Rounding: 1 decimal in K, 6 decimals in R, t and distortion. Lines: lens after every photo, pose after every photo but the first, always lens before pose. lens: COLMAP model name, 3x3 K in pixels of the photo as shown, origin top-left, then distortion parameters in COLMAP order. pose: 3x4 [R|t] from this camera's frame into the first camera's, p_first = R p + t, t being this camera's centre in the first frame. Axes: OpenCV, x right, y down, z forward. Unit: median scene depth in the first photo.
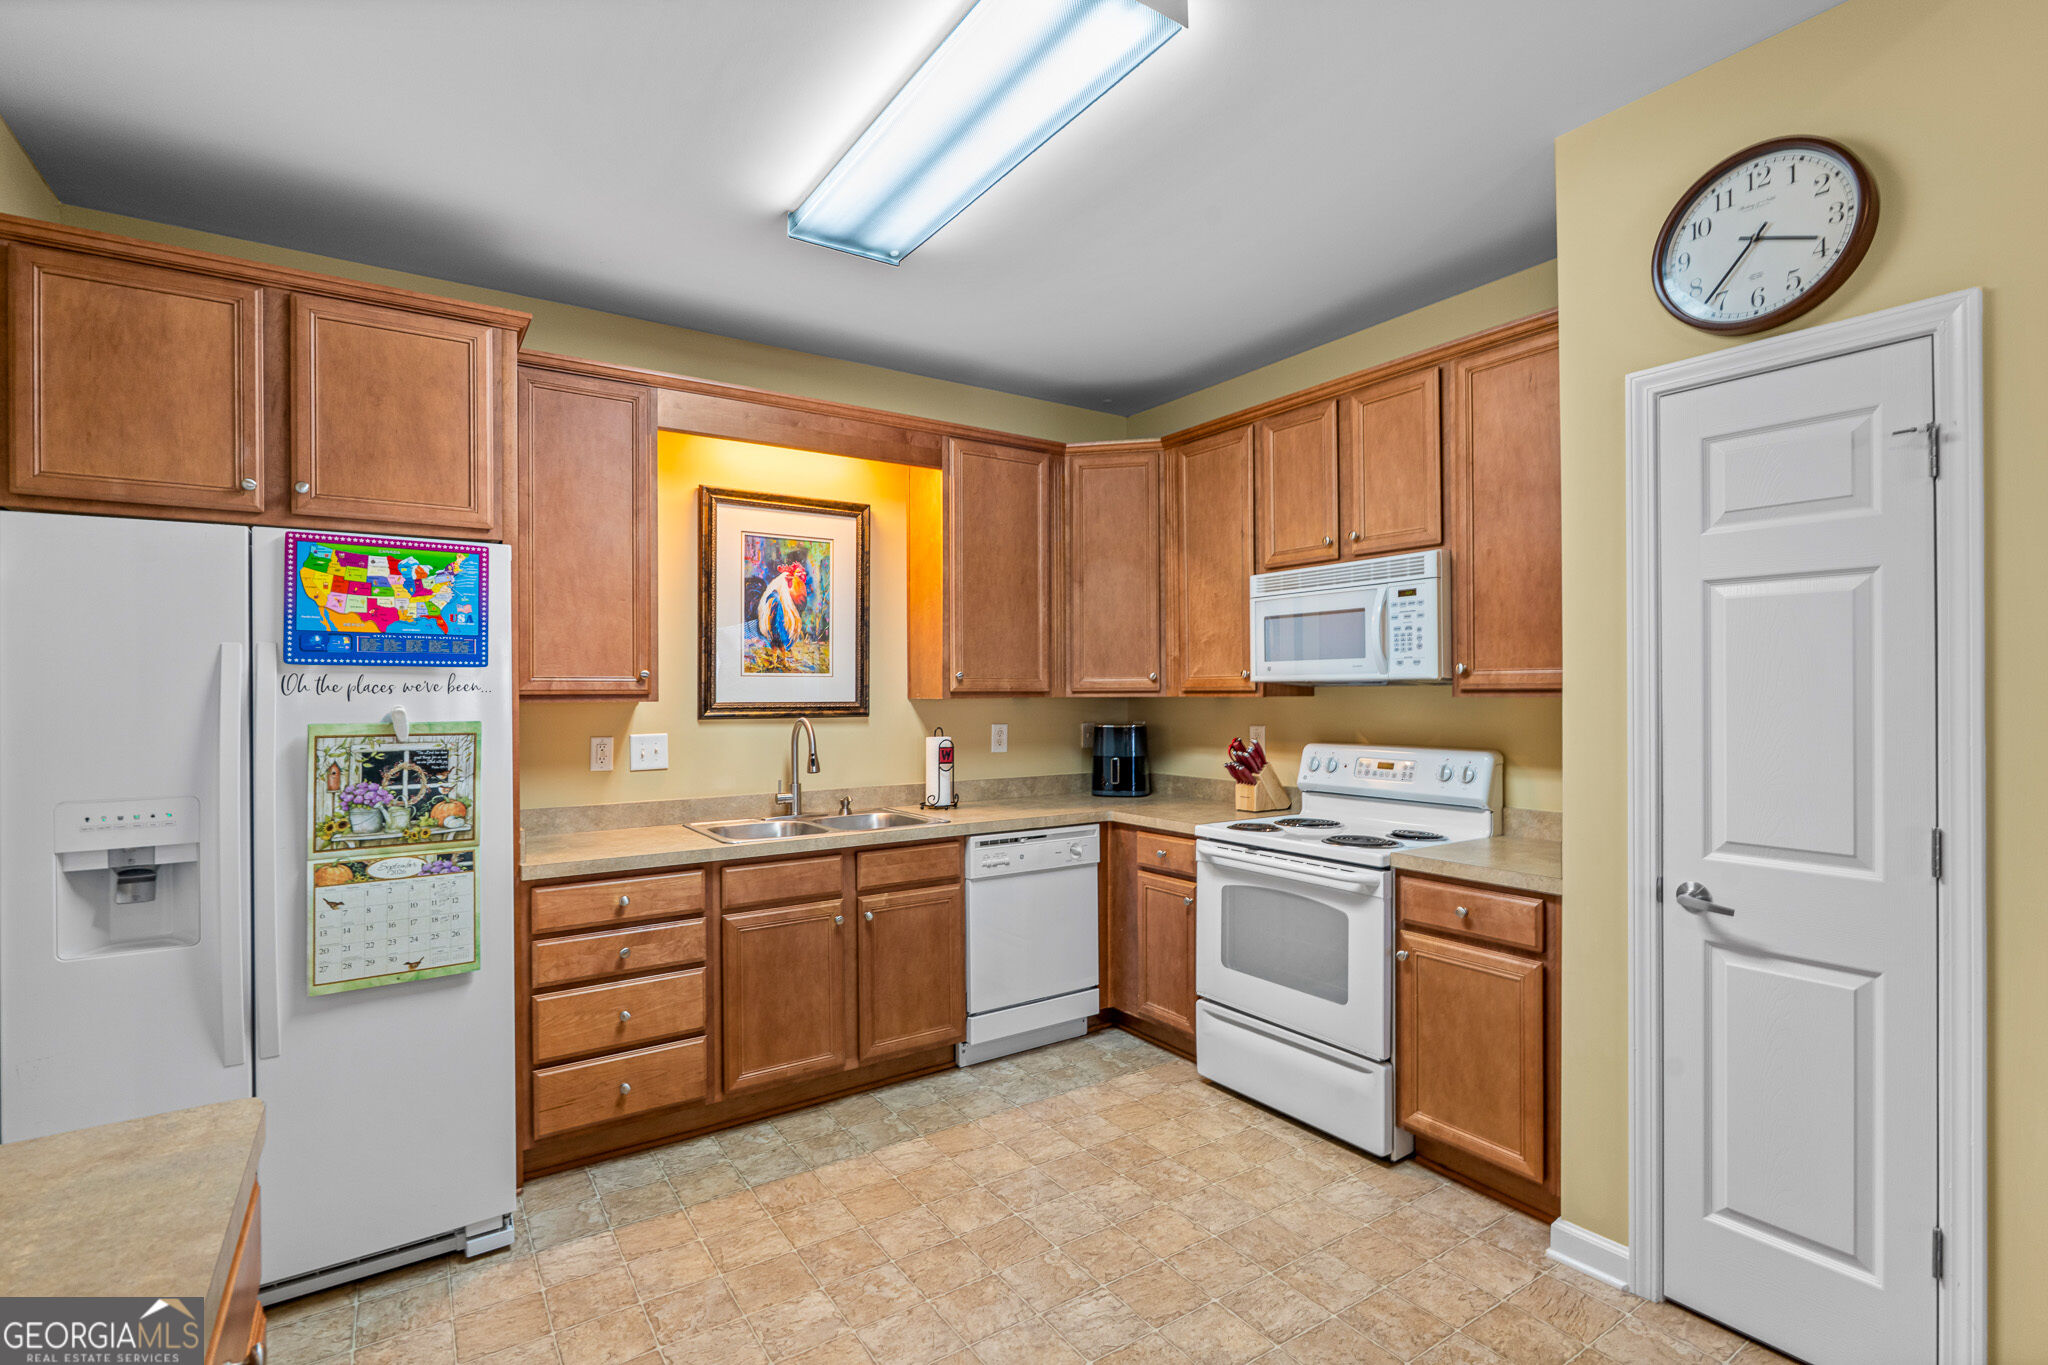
lens RADIAL K [[944.5, 0, 1024.0], [0, 944.5, 682.5], [0, 0, 1]] dist [0.001678, 0.000160]
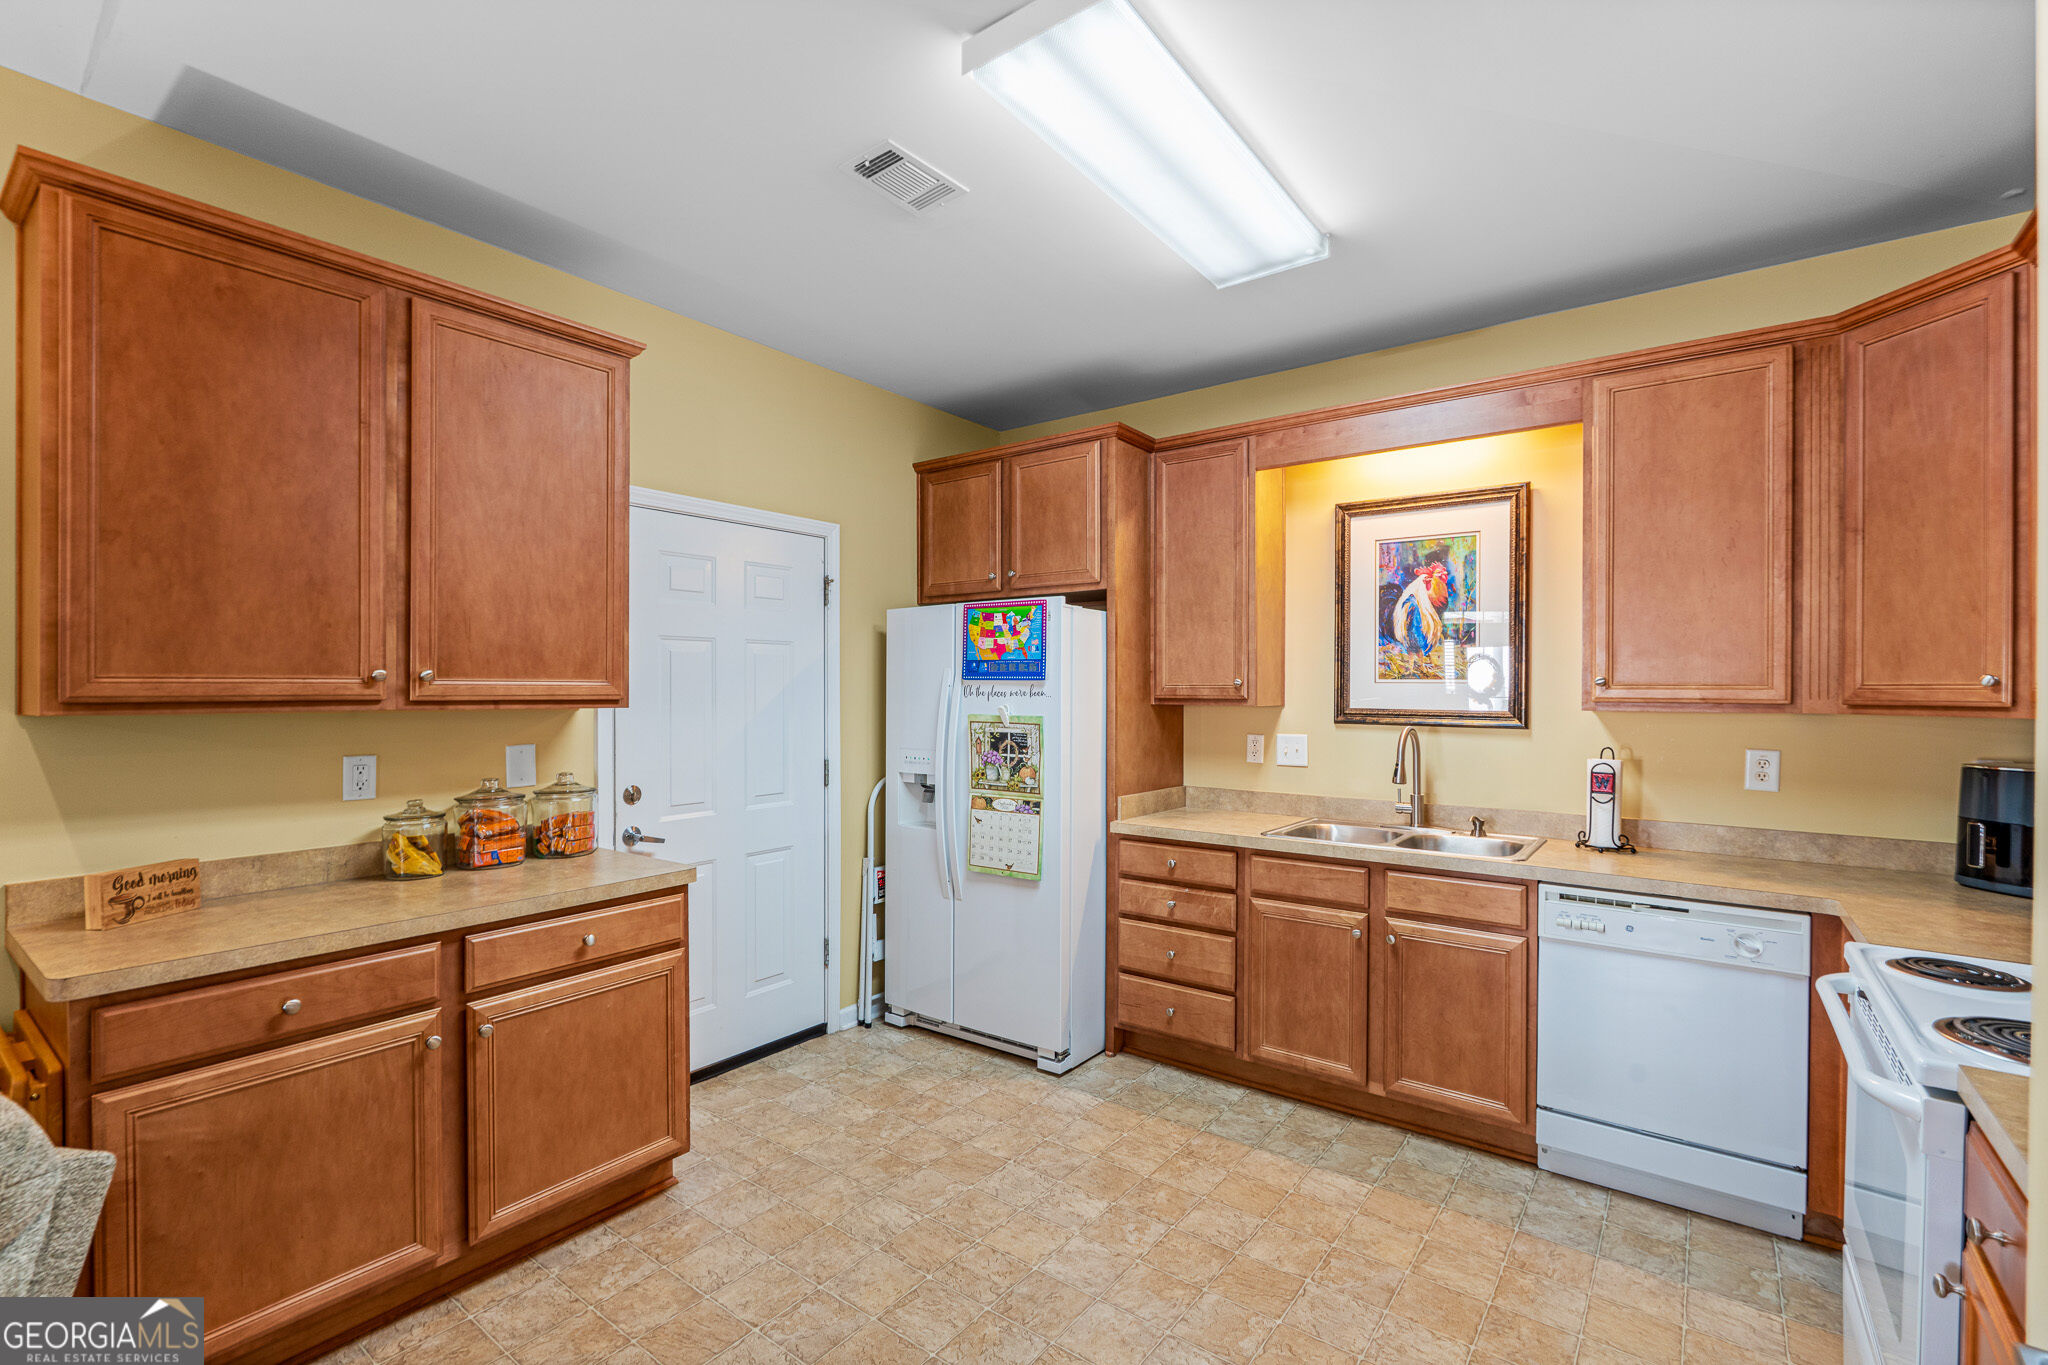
lens RADIAL K [[917.8, 0, 1024.0], [0, 917.8, 682.5], [0, 0, 1]] dist [-0.008456, 0.000655]
pose [[0.324652, 0.000180, -0.945834, 0.676857], [0.002576, 0.999996, 0.001074, -0.012031], [0.945830, -0.002785, 0.324650, 0.423623]]
